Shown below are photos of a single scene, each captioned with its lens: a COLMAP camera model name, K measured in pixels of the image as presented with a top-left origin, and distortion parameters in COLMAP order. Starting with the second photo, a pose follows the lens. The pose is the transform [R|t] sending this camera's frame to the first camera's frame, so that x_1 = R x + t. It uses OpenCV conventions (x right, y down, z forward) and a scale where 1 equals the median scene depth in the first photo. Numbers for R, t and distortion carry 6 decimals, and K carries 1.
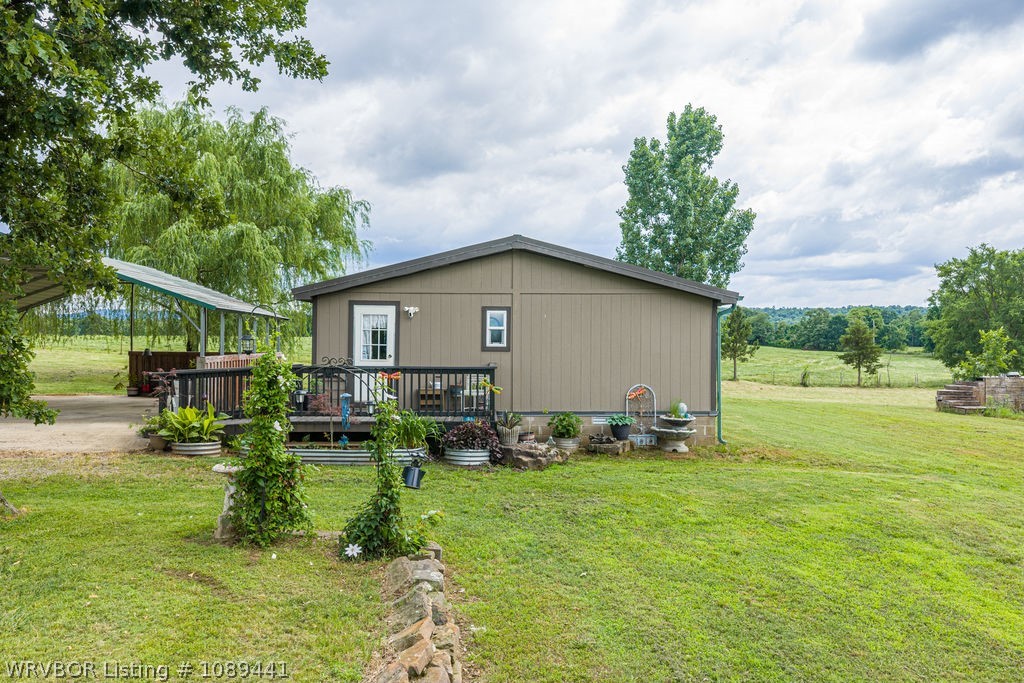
lens RADIAL K [[860.2, 0, 512.0], [0, 860.2, 341.5], [0, 0, 1]] dist [0.000055, -0.001696]
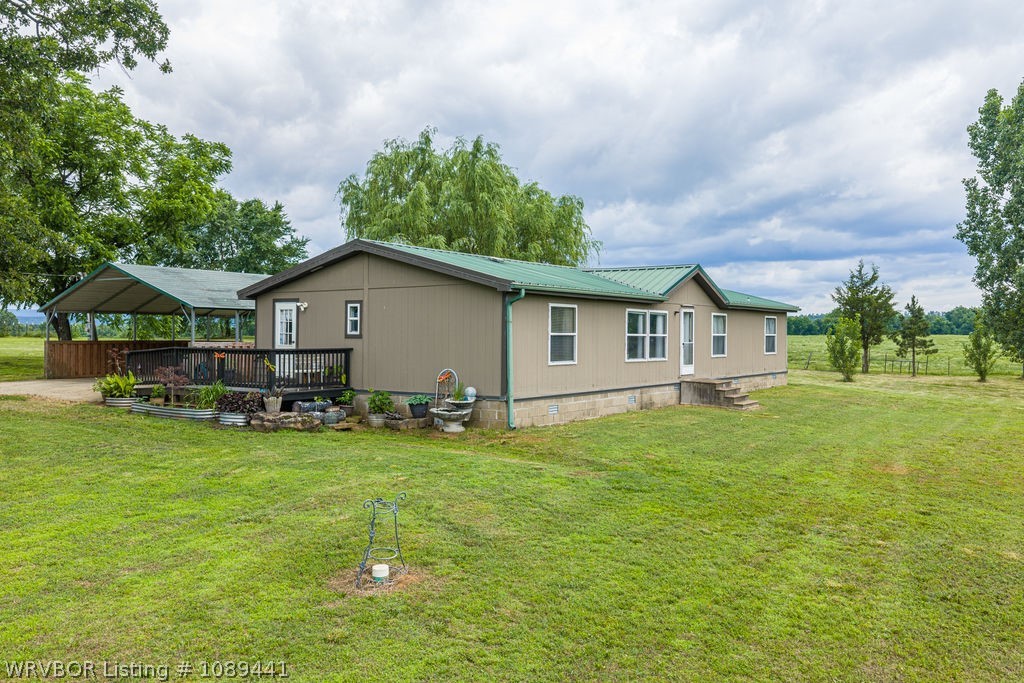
lens RADIAL K [[829.7, 0, 512.0], [0, 829.7, 341.5], [0, 0, 1]] dist [-0.013220, -0.005134]
pose [[0.794886, 0.004873, -0.606739, 0.861190], [-0.000187, 0.999970, 0.007785, 0.007156], [0.606759, -0.006075, 0.794863, 0.218451]]
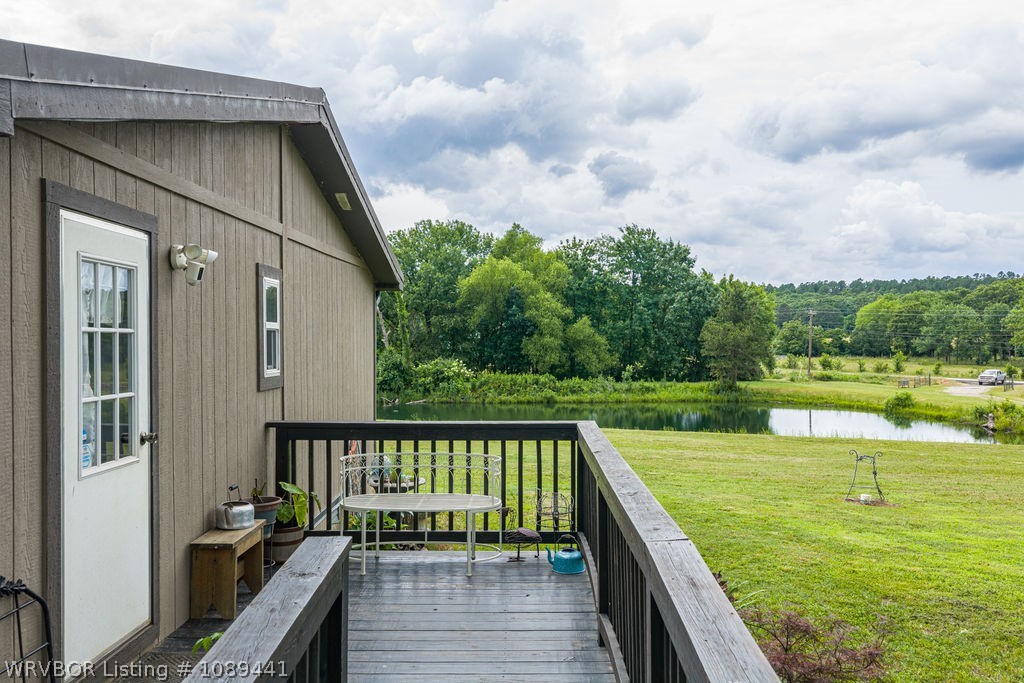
lens RADIAL K [[860.2, 0, 512.0], [0, 860.2, 341.5], [0, 0, 1]] dist [0.000055, -0.001696]
pose [[0.077892, -0.007849, 0.996931, -0.376081], [0.003996, 0.999963, 0.007560, -0.011672], [-0.996954, 0.003395, 0.077920, 0.875252]]
